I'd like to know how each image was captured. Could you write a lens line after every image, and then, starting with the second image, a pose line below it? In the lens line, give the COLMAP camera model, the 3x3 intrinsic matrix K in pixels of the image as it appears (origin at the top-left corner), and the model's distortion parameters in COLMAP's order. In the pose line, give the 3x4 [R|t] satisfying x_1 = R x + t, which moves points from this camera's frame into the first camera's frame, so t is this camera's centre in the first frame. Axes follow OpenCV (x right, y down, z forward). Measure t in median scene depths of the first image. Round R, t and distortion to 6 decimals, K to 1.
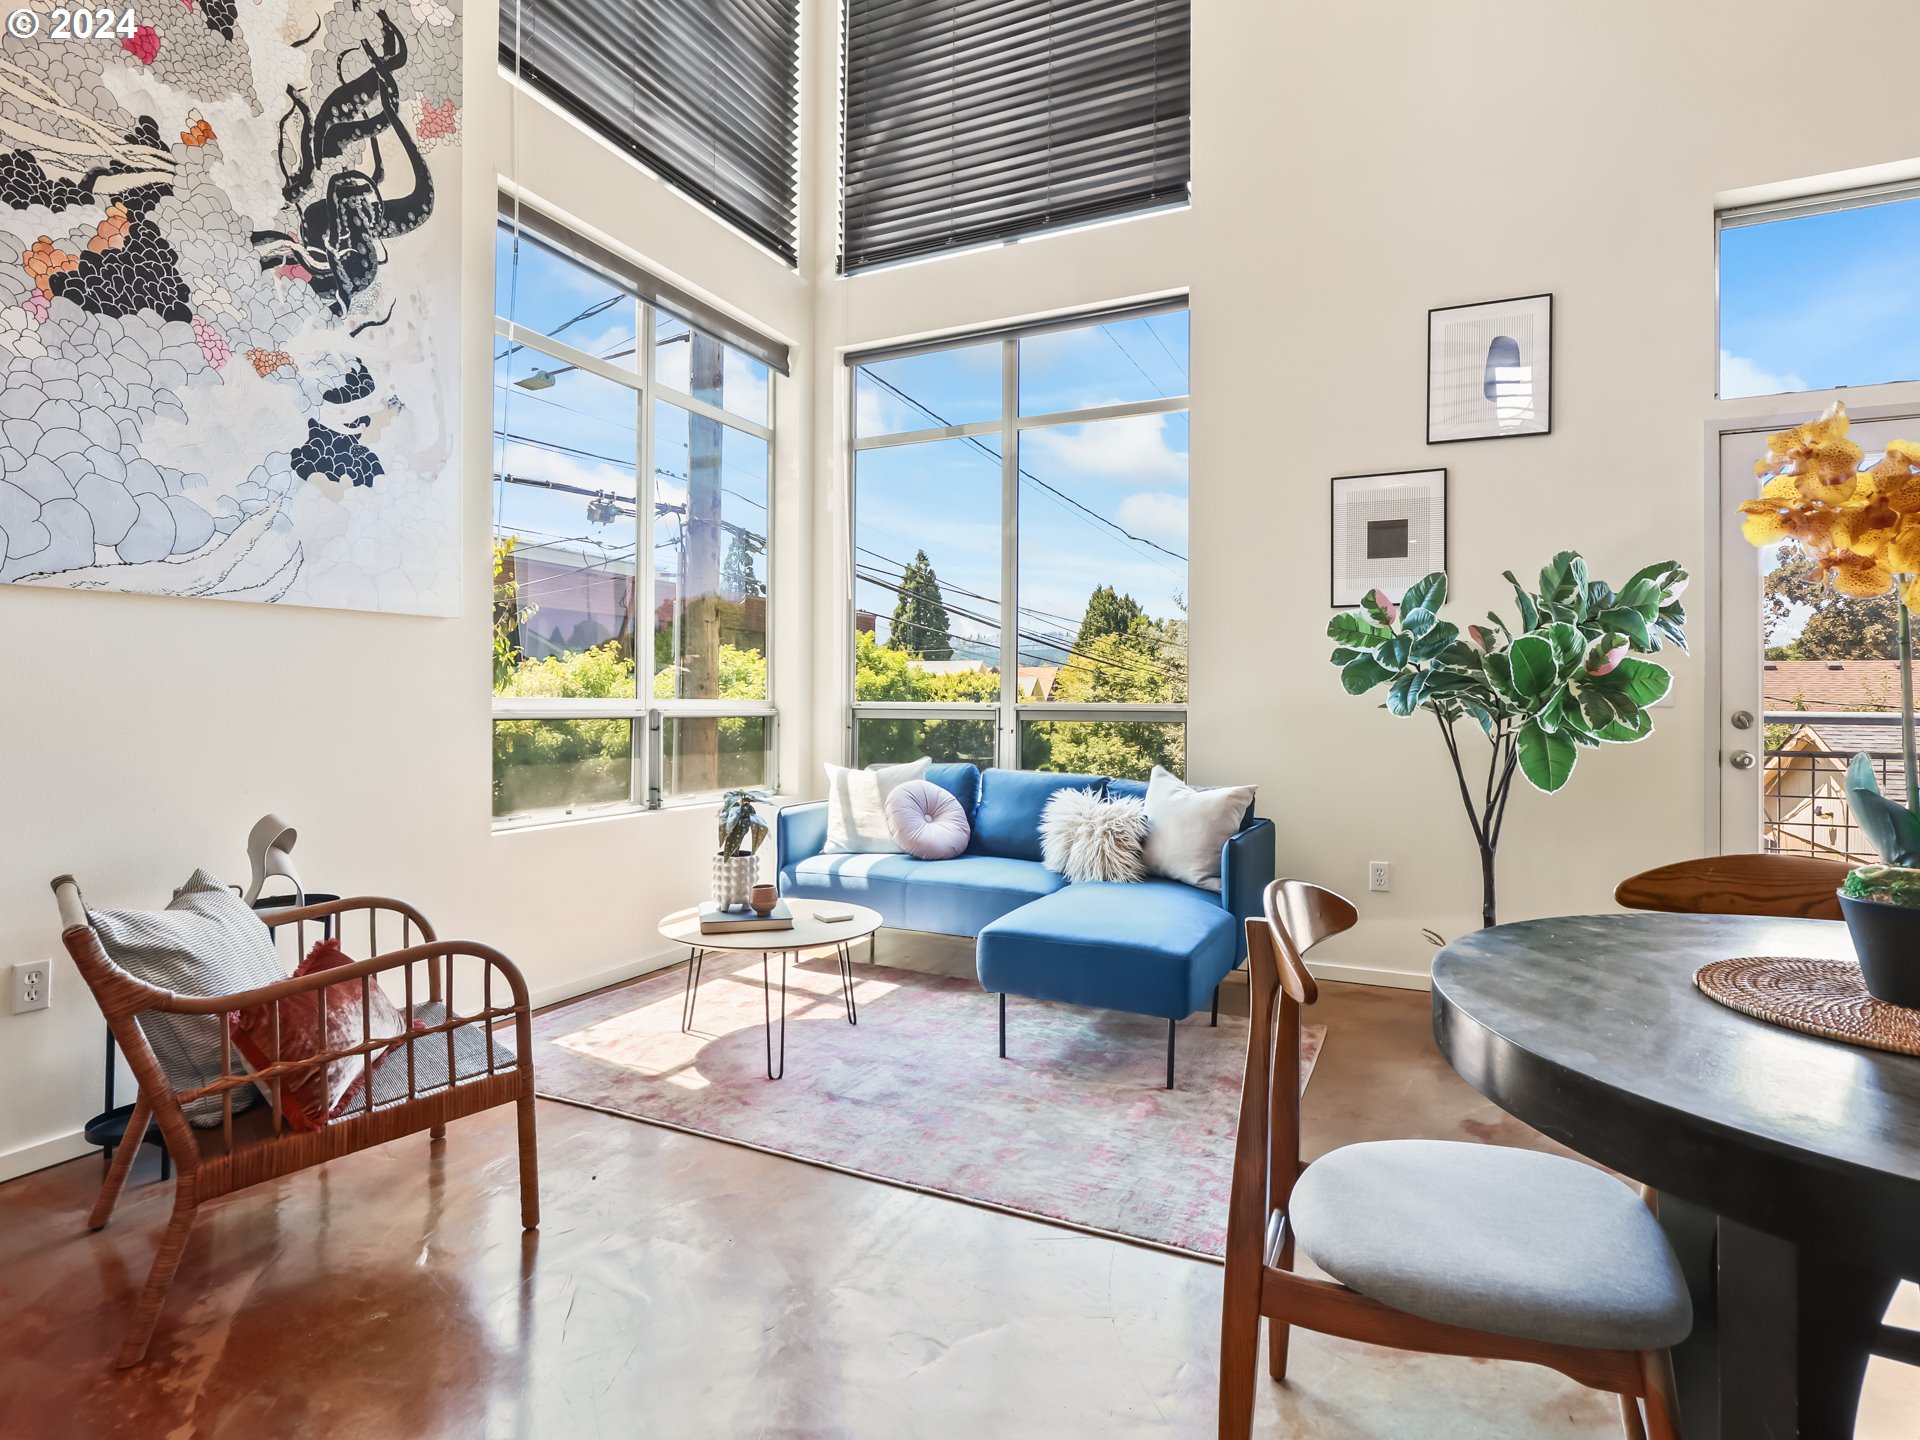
lens RADIAL K [[1024.2, 0, 964.3], [0, 1024.2, 695.6], [0, 0, 1]] dist [-0.011395, 0.008201]
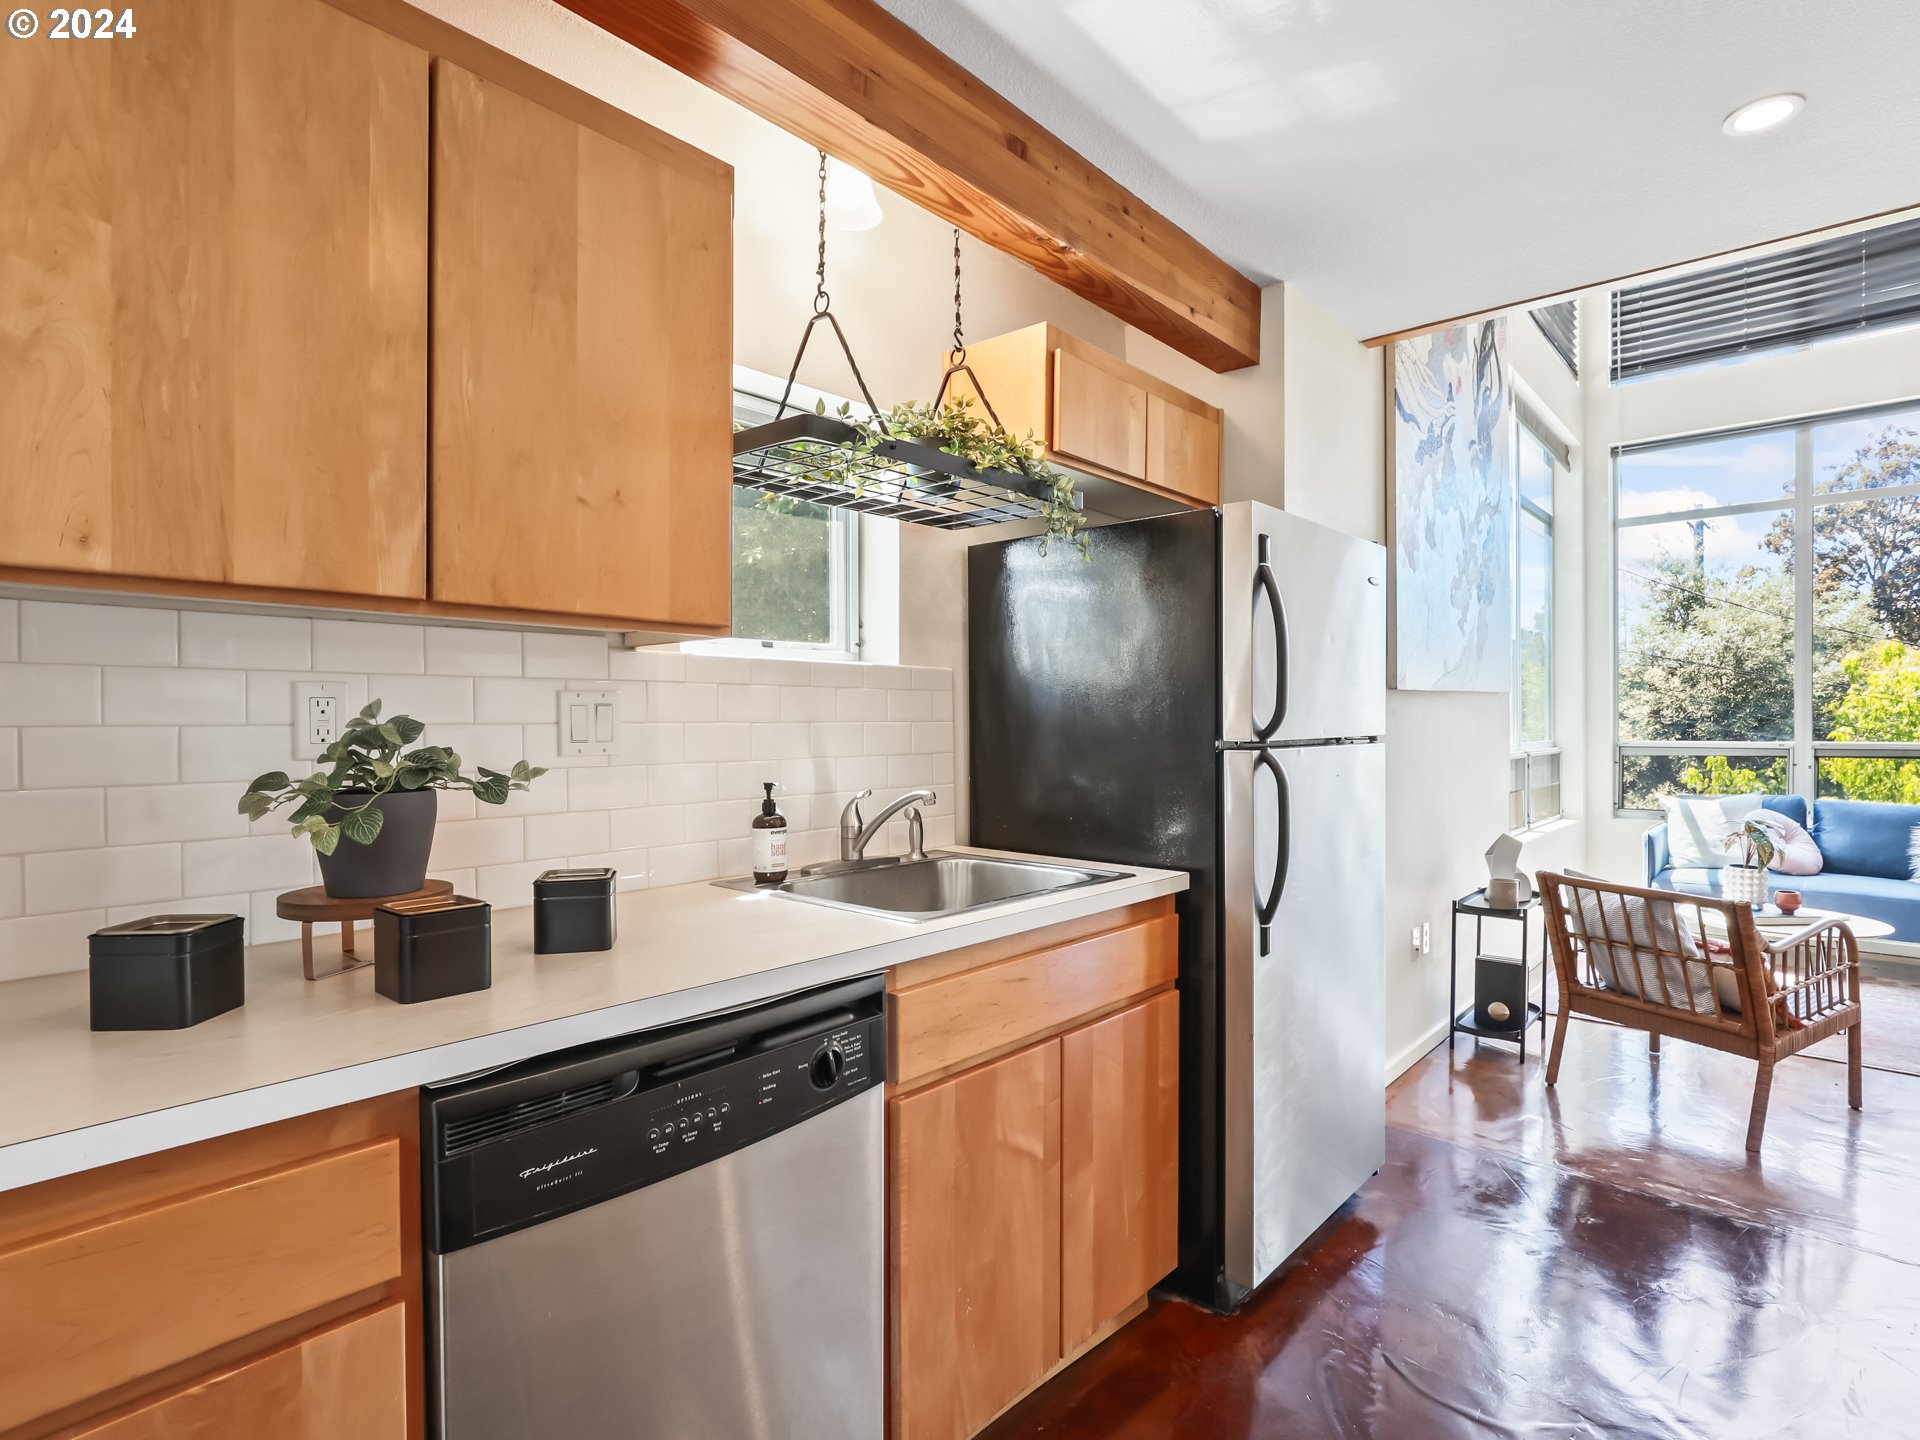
lens RADIAL K [[1000.4, 0, 960.0], [0, 1000.4, 720.0], [0, 0, 1]] dist [-0.009744, 0.001563]
pose [[0.963418, -0.010878, -0.267782, -0.917989], [0.013014, 0.999896, 0.006204, -0.060123], [0.267687, -0.009462, 0.963459, -0.546943]]
